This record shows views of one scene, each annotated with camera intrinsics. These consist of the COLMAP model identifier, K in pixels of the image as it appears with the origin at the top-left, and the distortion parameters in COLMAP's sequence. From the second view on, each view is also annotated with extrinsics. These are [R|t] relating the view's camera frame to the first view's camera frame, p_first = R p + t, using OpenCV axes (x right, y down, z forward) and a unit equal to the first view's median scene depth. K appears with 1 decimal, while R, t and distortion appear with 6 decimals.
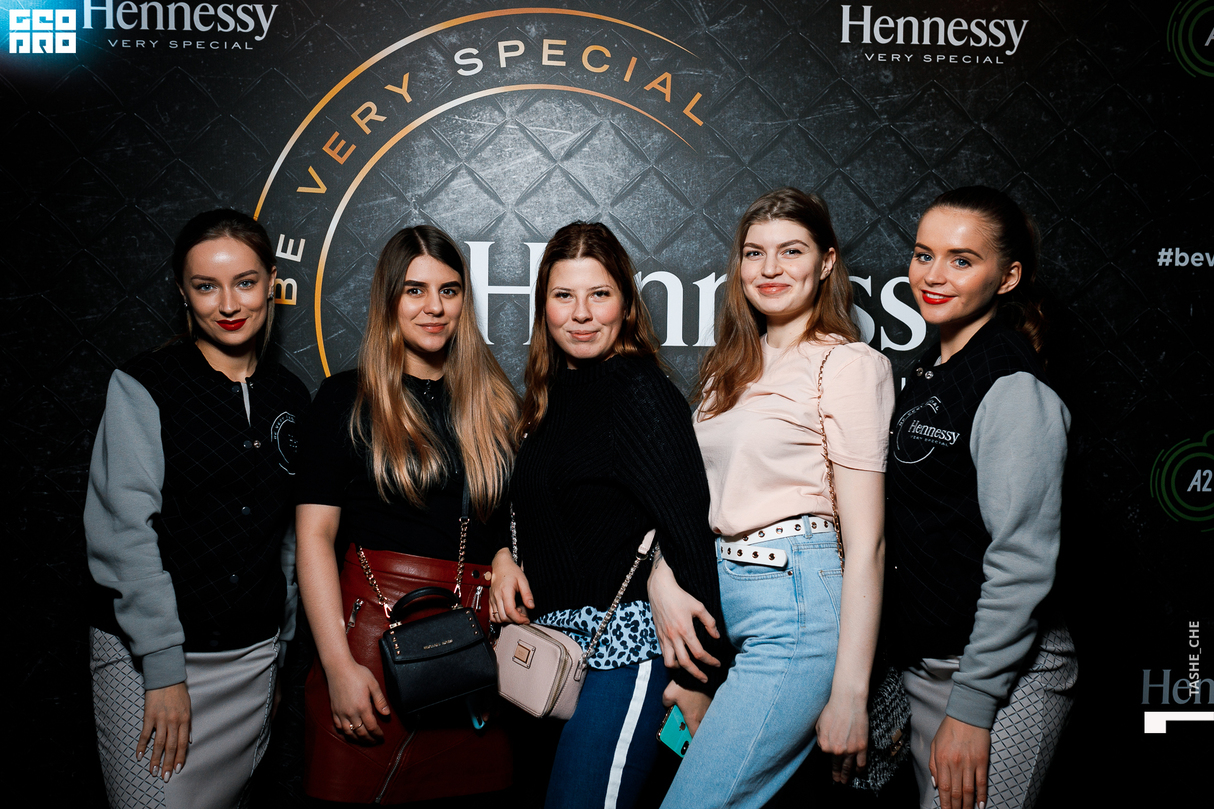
lens RADIAL K [[1333.5, 0, 613.7], [0, 1333.5, 405.5], [0, 0, 1]] dist [-0.015025, 0.000000]
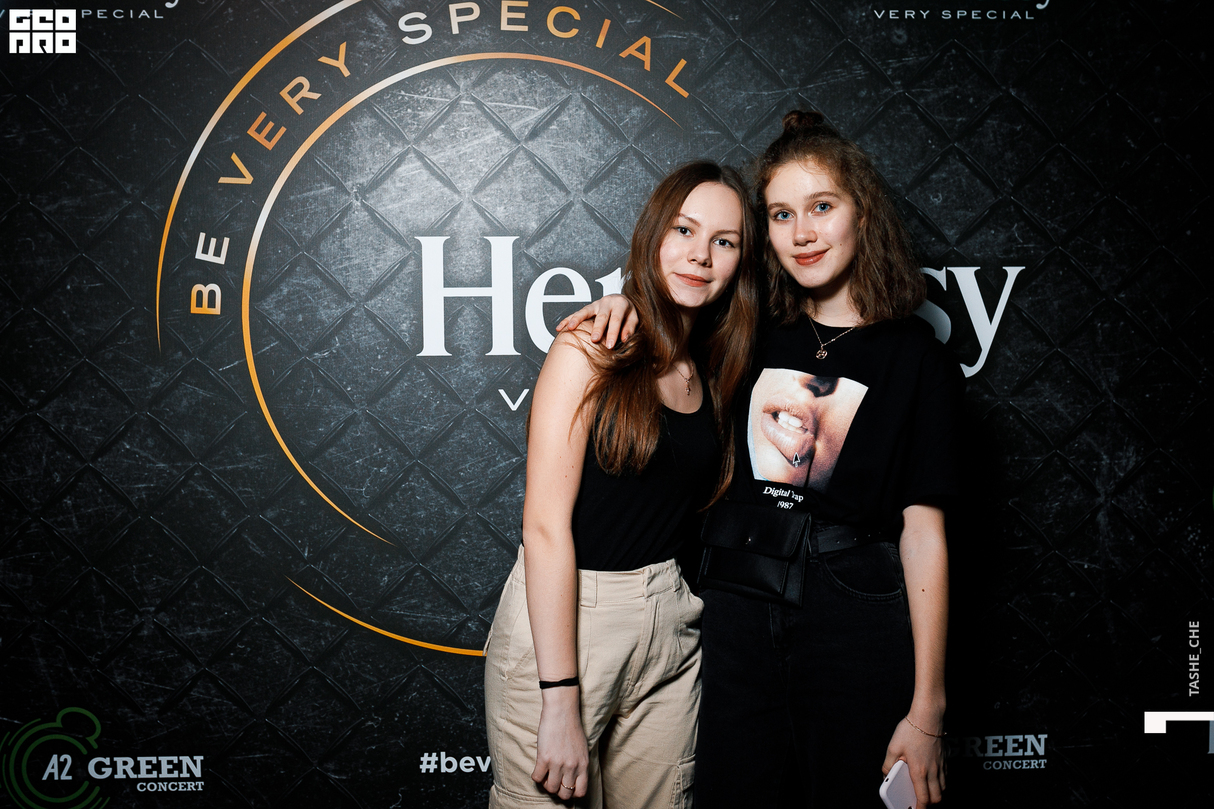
lens RADIAL K [[1333.5, 0, 617.0], [0, 1333.5, 403.6], [0, 0, 1]] dist [-0.015025, 0.000000]
pose [[0.999748, -0.021340, 0.006934, 0.010364], [0.021394, 0.999741, -0.007724, -0.005882], [-0.006767, 0.007870, 0.999946, 0.139386]]
